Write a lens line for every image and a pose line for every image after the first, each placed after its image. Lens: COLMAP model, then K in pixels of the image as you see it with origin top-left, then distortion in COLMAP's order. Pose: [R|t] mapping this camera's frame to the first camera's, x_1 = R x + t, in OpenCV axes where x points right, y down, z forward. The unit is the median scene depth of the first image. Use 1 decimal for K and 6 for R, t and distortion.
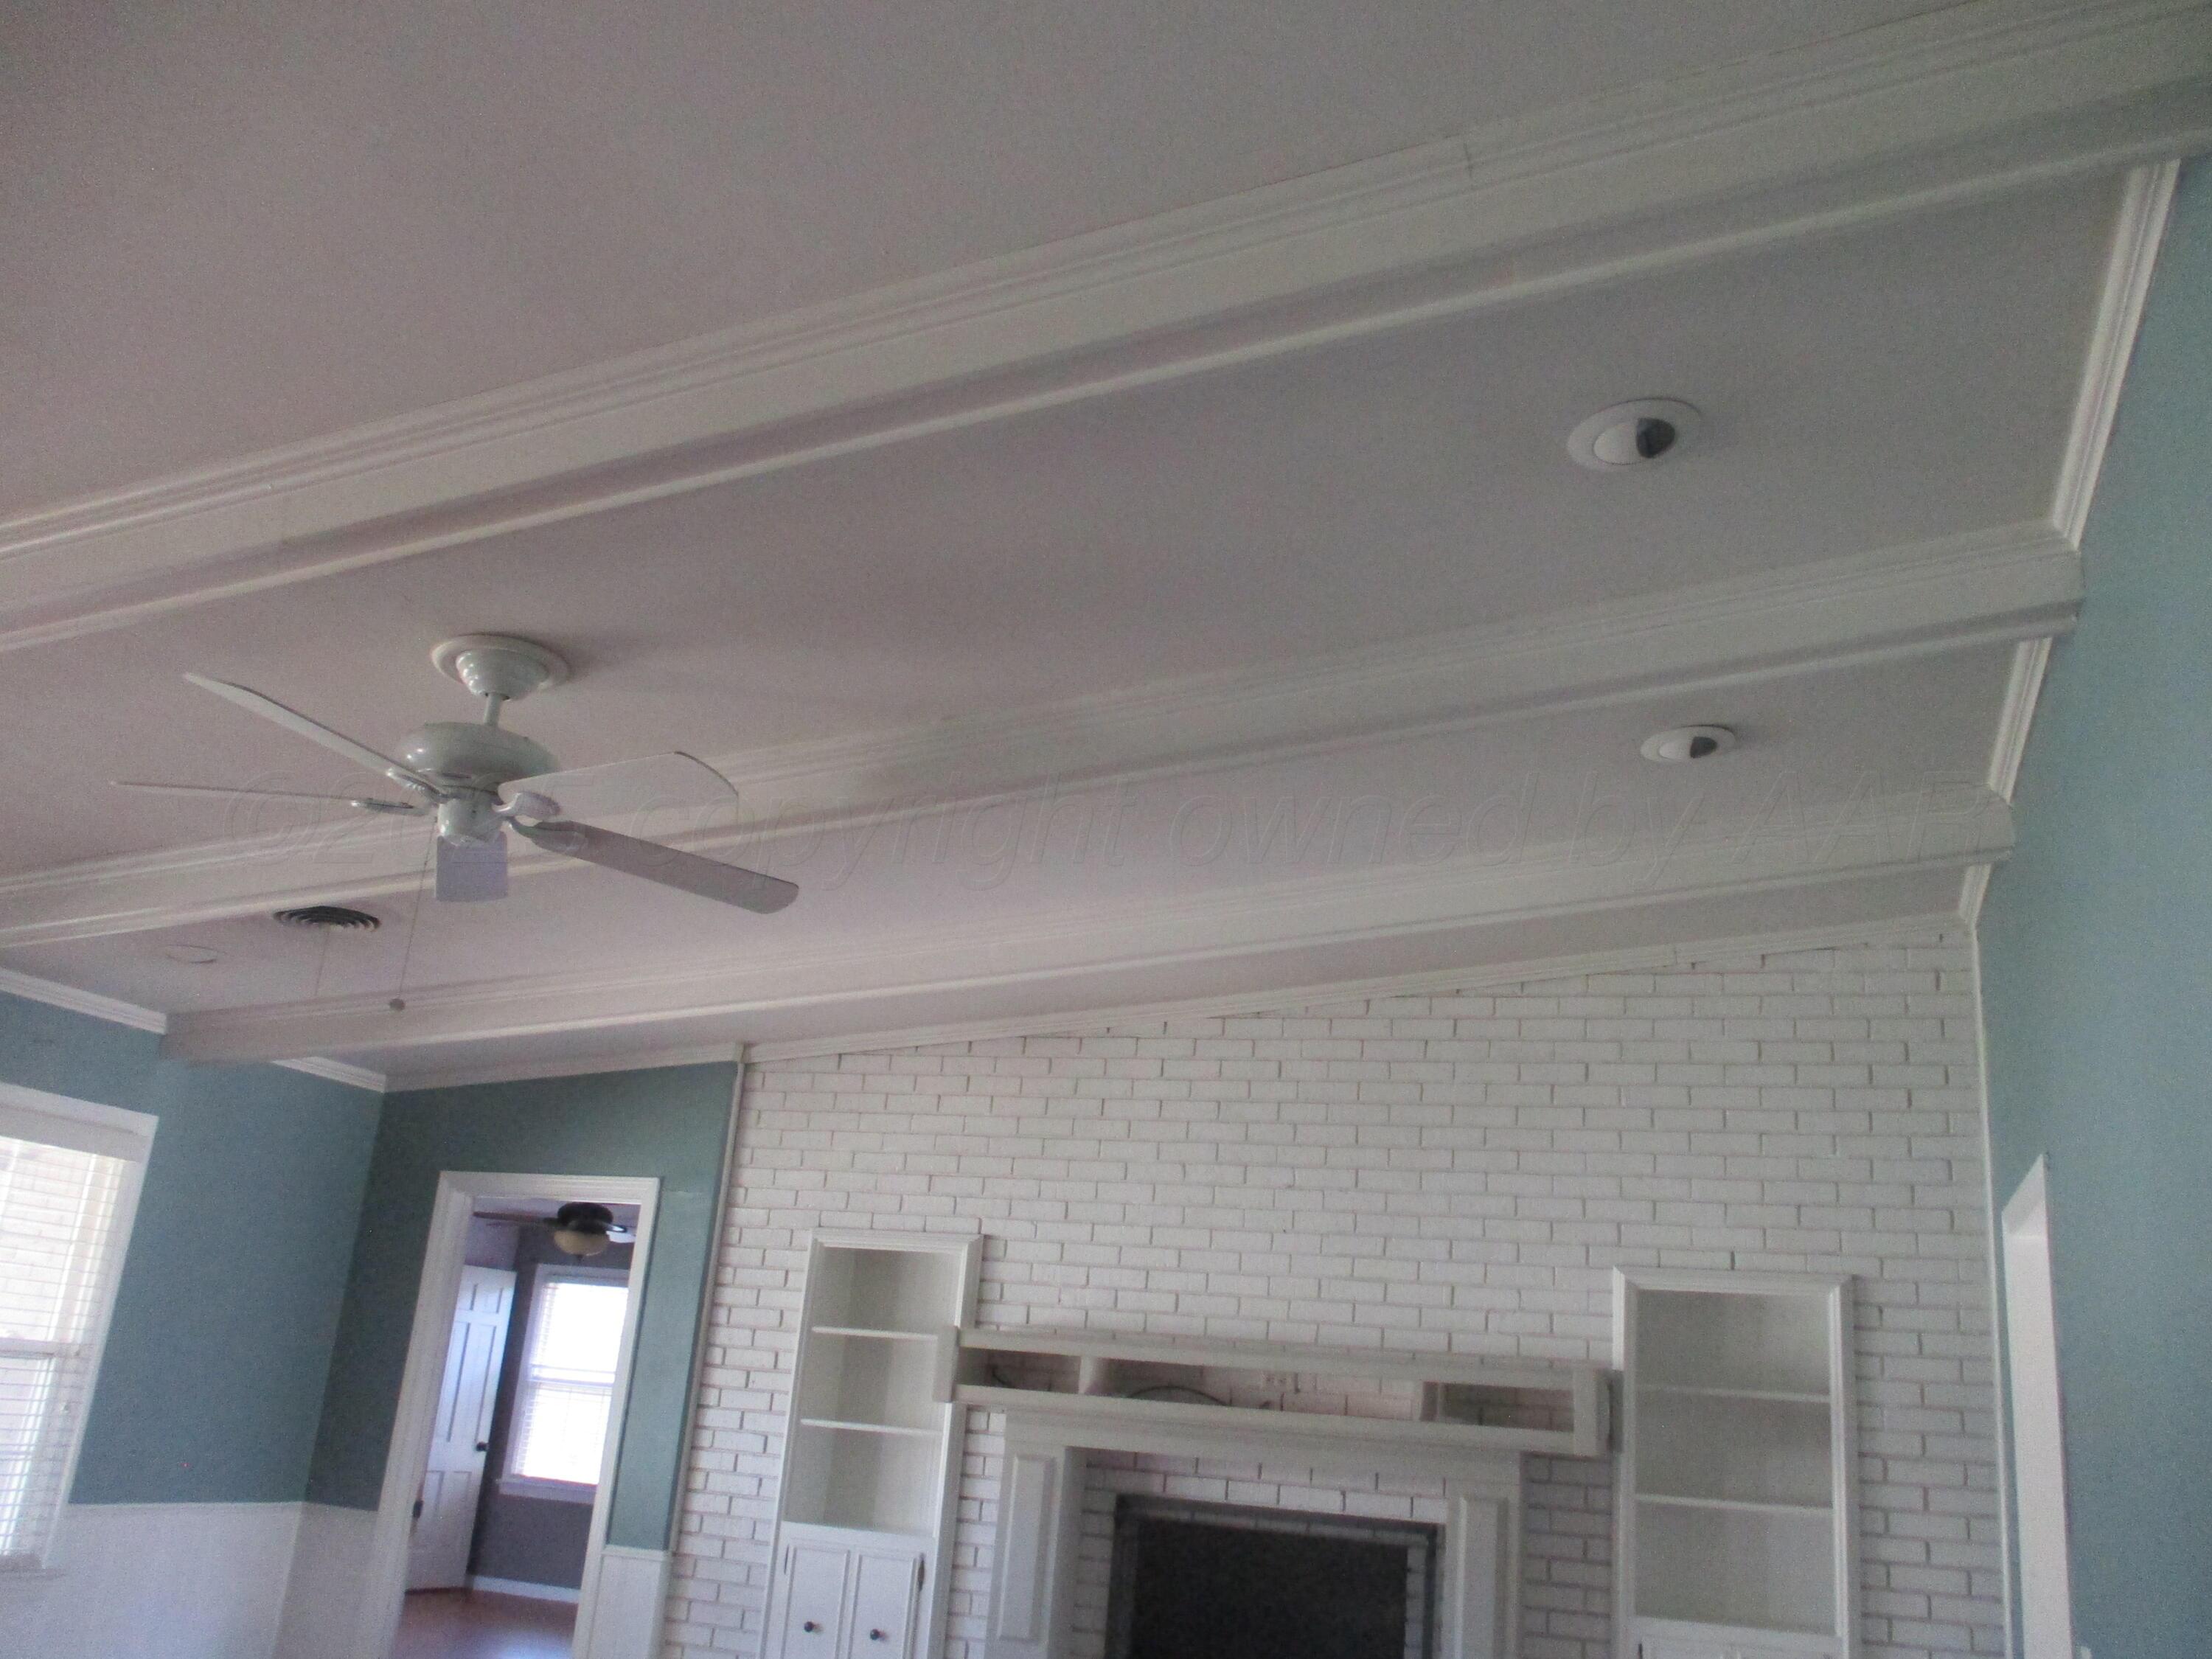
lens RADIAL K [[1830.7, 0, 1115.5], [0, 1830.7, 830.3], [0, 0, 1]] dist [-0.027519, -0.003280]
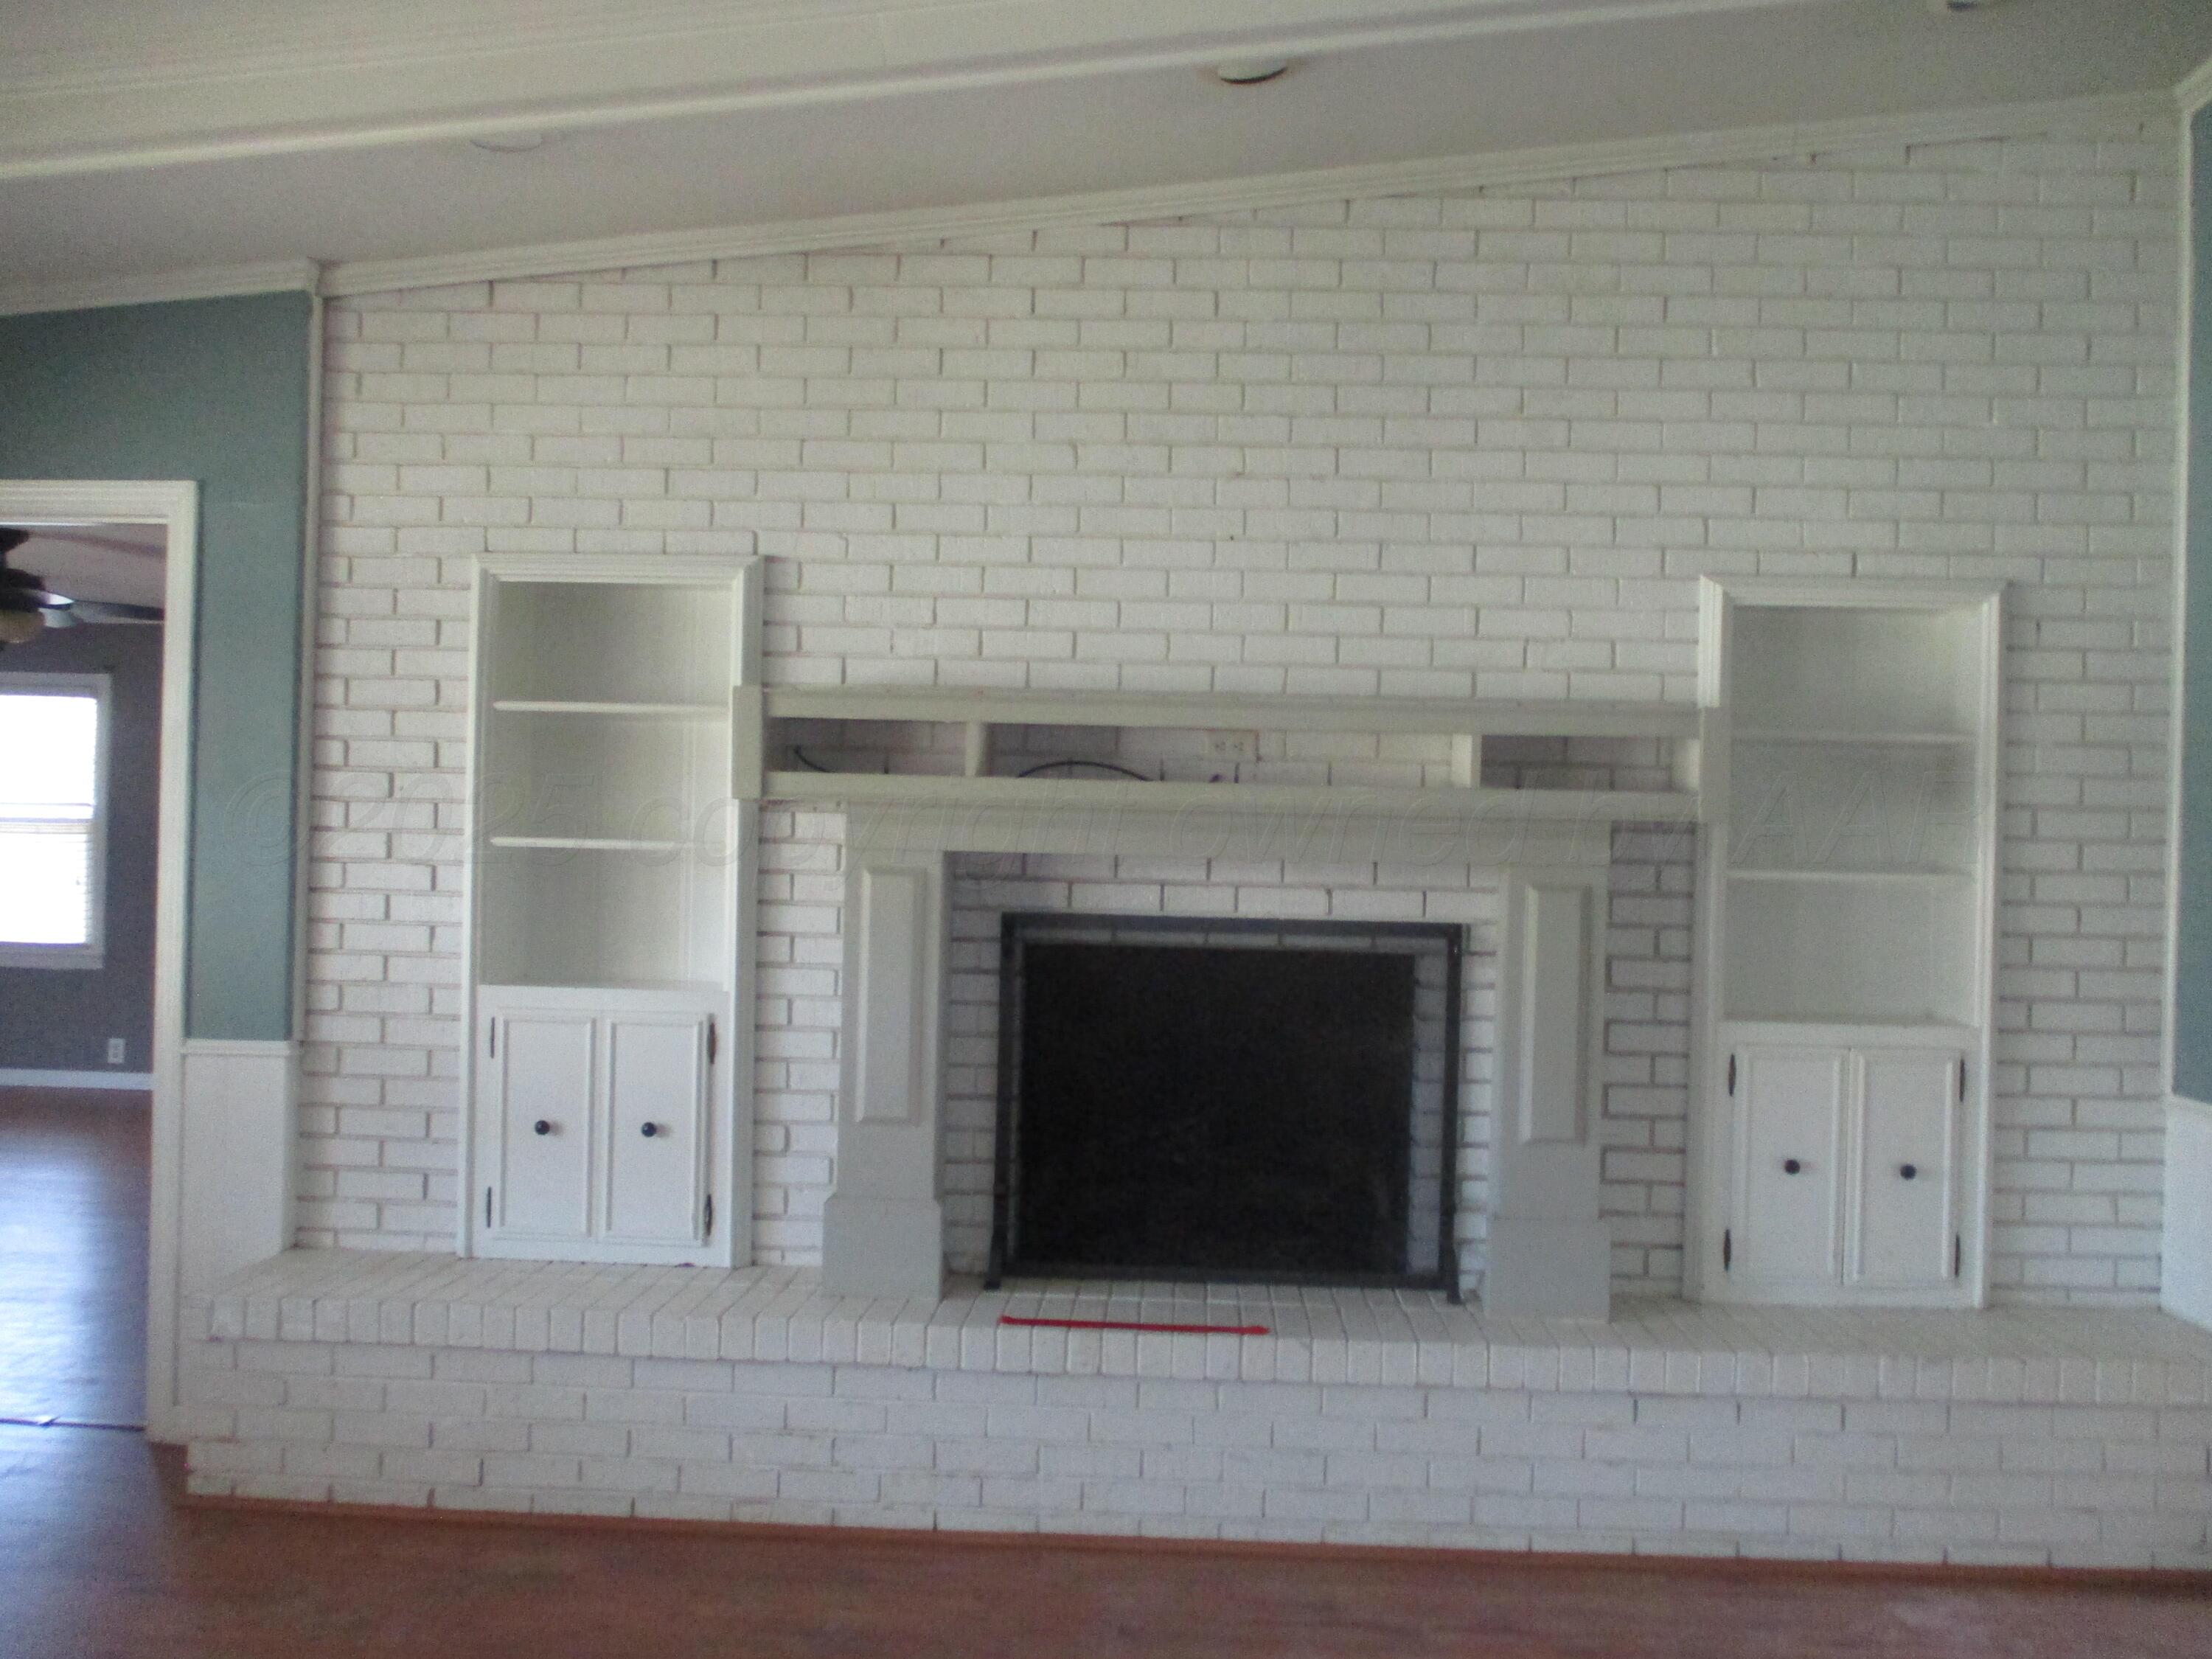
lens RADIAL K [[1830.7, 0, 1098.4], [0, 1830.7, 847.4], [0, 0, 1]] dist [-0.027519, -0.003280]
pose [[0.953553, -0.056188, 0.295940, -0.166112], [-0.041720, 0.948346, 0.314481, 0.114116], [-0.298323, -0.312221, 0.901954, 0.352890]]
